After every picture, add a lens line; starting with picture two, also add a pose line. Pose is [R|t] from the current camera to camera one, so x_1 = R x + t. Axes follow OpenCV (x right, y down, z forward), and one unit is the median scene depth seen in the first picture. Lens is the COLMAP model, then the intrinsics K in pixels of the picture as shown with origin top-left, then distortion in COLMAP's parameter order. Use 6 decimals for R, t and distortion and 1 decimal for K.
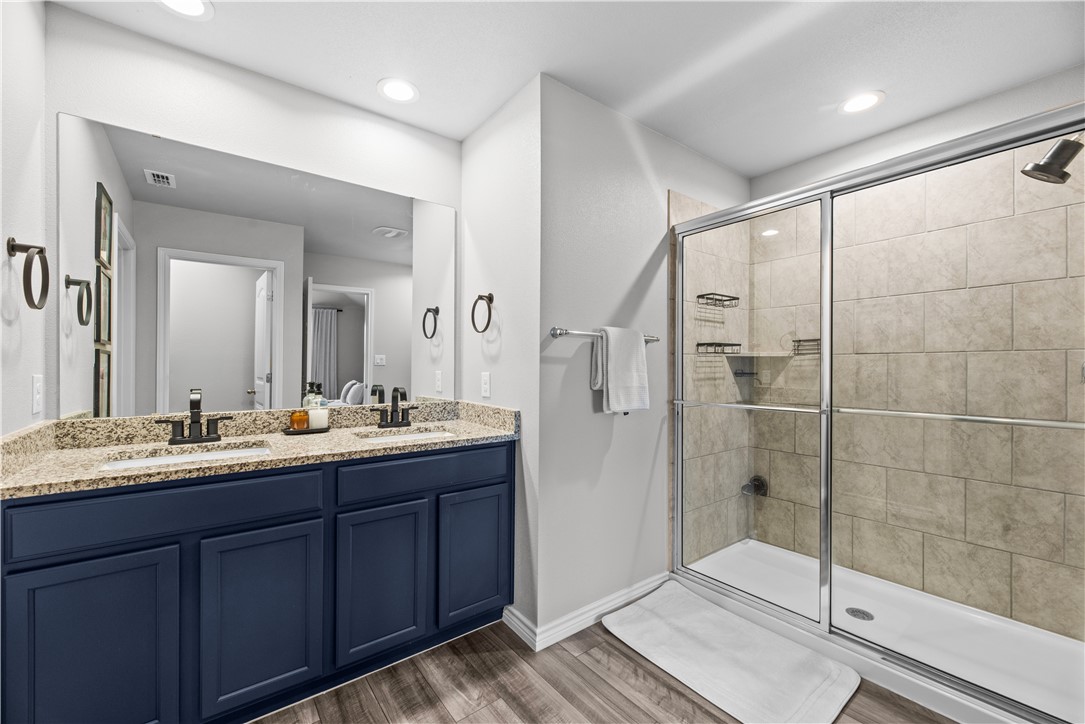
lens RADIAL K [[433.5, 0, 538.9], [0, 433.5, 366.9], [0, 0, 1]] dist [0.000035, 0.000066]
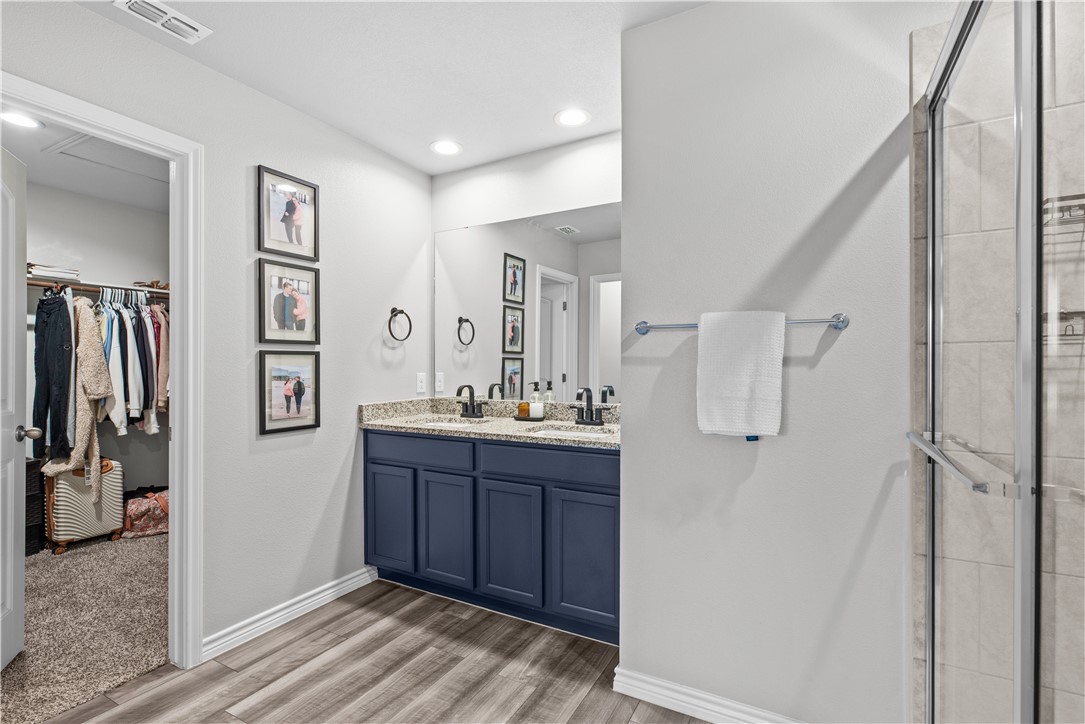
lens RADIAL K [[504.3, 0, 542.5], [0, 504.3, 362.0], [0, 0, 1]] dist [-0.011356, 0.000120]
pose [[0.398703, -0.013223, -0.916985, 0.884670], [0.004394, 0.999912, -0.012508, -0.001672], [0.917069, 0.000958, 0.398727, 0.457680]]
